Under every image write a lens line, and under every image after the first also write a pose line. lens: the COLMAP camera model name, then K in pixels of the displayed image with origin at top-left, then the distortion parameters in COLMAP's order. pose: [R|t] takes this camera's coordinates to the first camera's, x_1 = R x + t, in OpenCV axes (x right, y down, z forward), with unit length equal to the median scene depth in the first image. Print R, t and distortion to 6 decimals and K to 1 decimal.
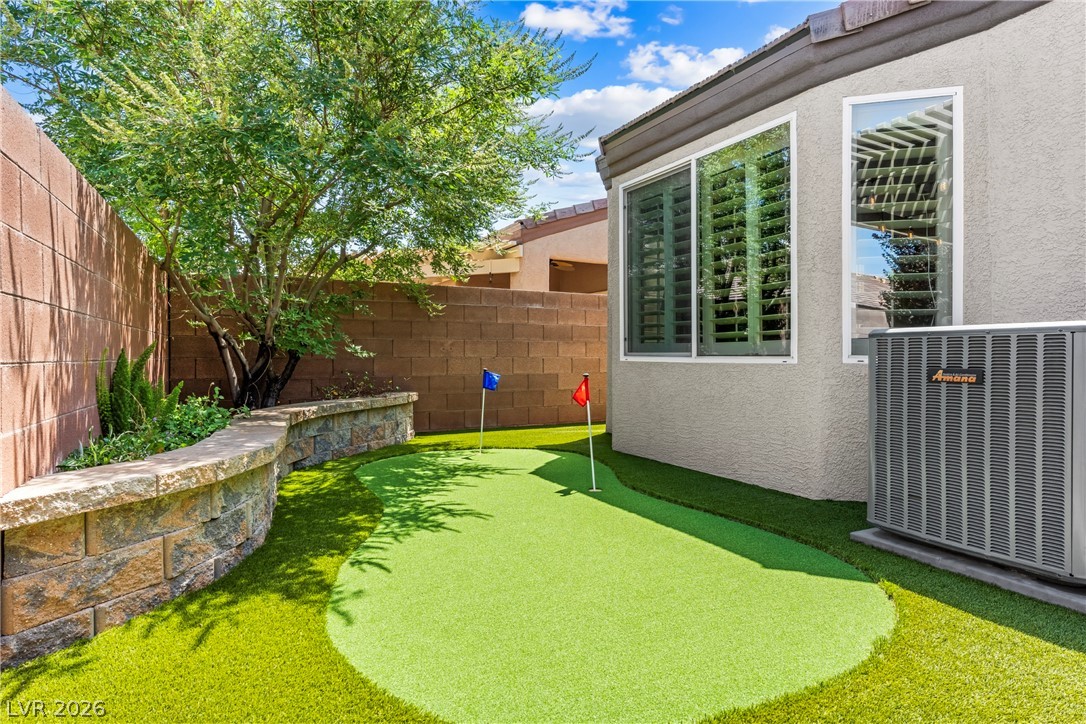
lens RADIAL K [[607.2, 0, 544.0], [0, 607.2, 361.1], [0, 0, 1]] dist [-0.004772, -0.000685]
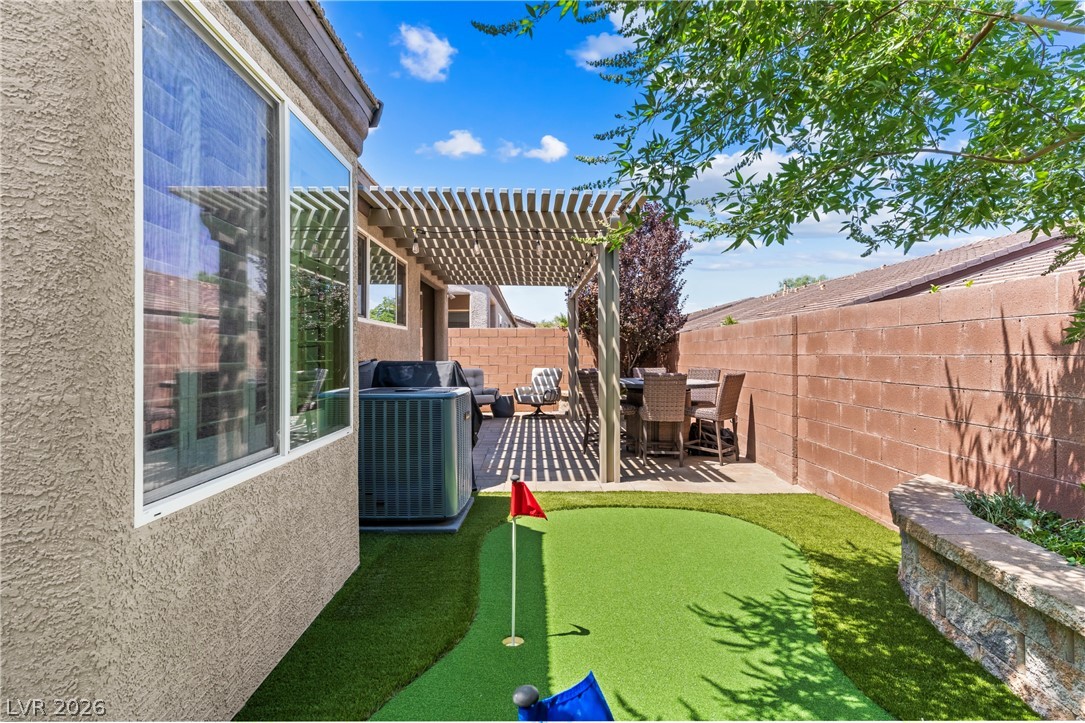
lens RADIAL K [[592.7, 0, 543.2], [0, 592.7, 360.9], [0, 0, 1]] dist [-0.001150, -0.000265]
pose [[-0.896700, 0.000256, 0.442639, -0.302988], [0.006762, 0.999891, 0.013121, -0.138854], [-0.442587, 0.014758, -0.896604, 2.003423]]
